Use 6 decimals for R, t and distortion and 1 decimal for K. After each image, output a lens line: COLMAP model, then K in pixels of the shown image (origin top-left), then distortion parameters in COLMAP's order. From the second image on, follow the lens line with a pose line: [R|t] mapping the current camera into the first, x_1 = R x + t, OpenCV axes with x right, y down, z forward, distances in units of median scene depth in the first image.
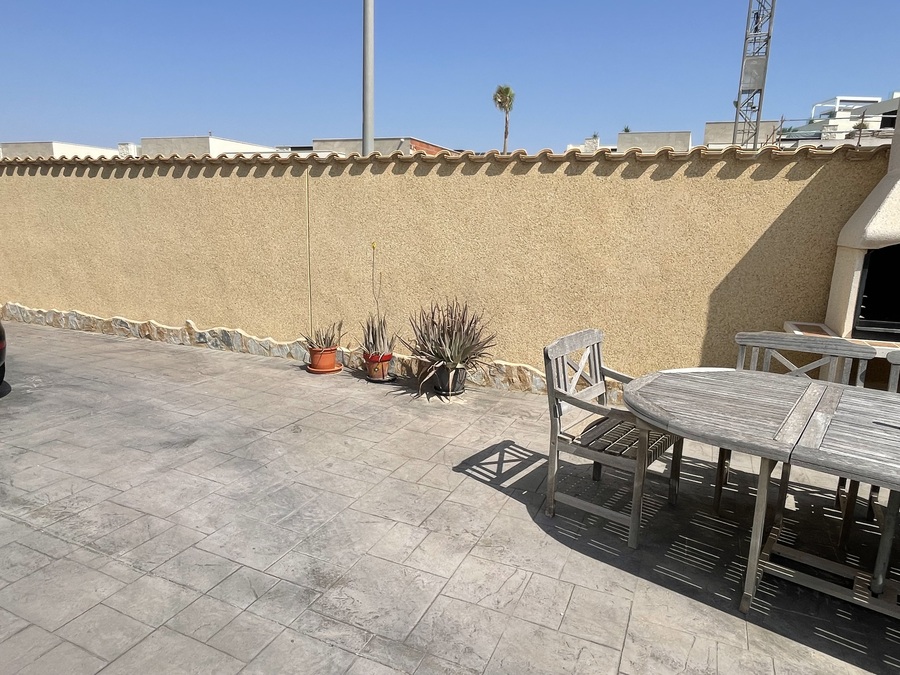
lens RADIAL K [[575.2, 0, 449.7], [0, 575.2, 340.2], [0, 0, 1]] dist [-0.000337, -0.002519]
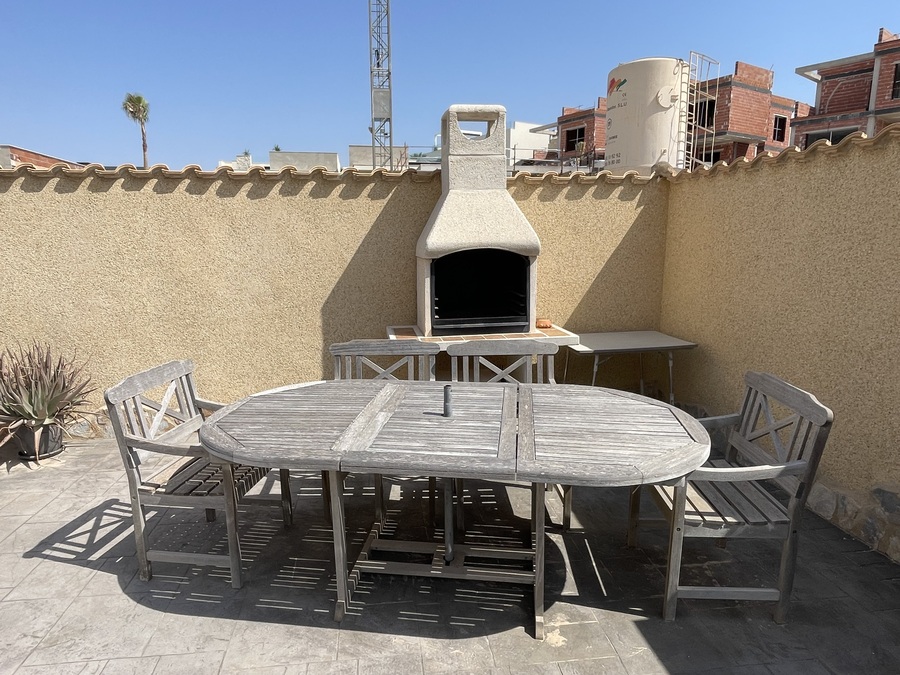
lens RADIAL K [[570.3, 0, 450.0], [0, 570.3, 337.5], [0, 0, 1]] dist [0.000962, -0.002462]
pose [[0.857775, -0.118899, 0.500085, 0.144353], [0.134342, 0.990922, 0.005167, -0.001730], [-0.496160, 0.062750, 0.865961, -0.003230]]
